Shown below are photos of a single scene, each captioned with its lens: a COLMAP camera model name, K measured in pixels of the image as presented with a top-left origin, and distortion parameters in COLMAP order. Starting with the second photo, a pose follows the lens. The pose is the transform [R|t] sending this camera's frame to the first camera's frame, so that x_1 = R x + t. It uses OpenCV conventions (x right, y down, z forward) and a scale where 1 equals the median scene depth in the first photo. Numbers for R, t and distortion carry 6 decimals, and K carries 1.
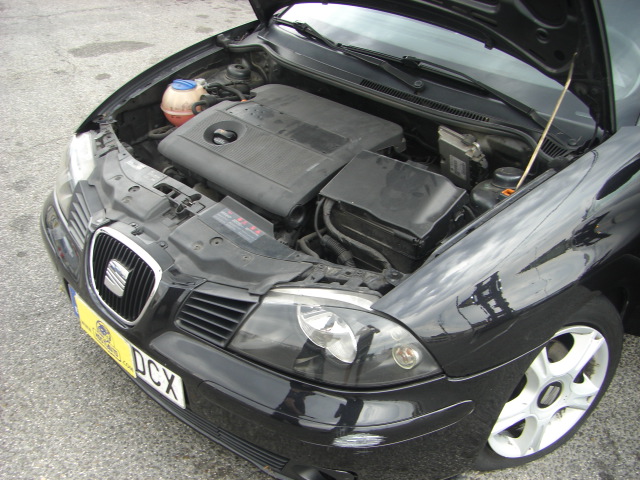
lens RADIAL K [[729.1, 0, 299.4], [0, 729.1, 266.2], [0, 0, 1]] dist [-0.188266, 0.111390]
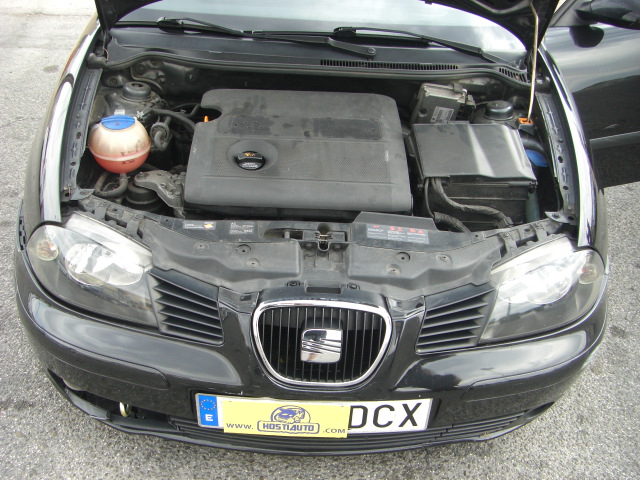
lens RADIAL K [[729.1, 0, 299.4], [0, 729.1, 266.2], [0, 0, 1]] dist [-0.188266, 0.111390]
pose [[0.695113, -0.412145, 0.589028, -0.725688], [0.364673, 0.908253, 0.205157, -0.251440], [-0.619541, 0.072195, 0.781637, 0.317833]]
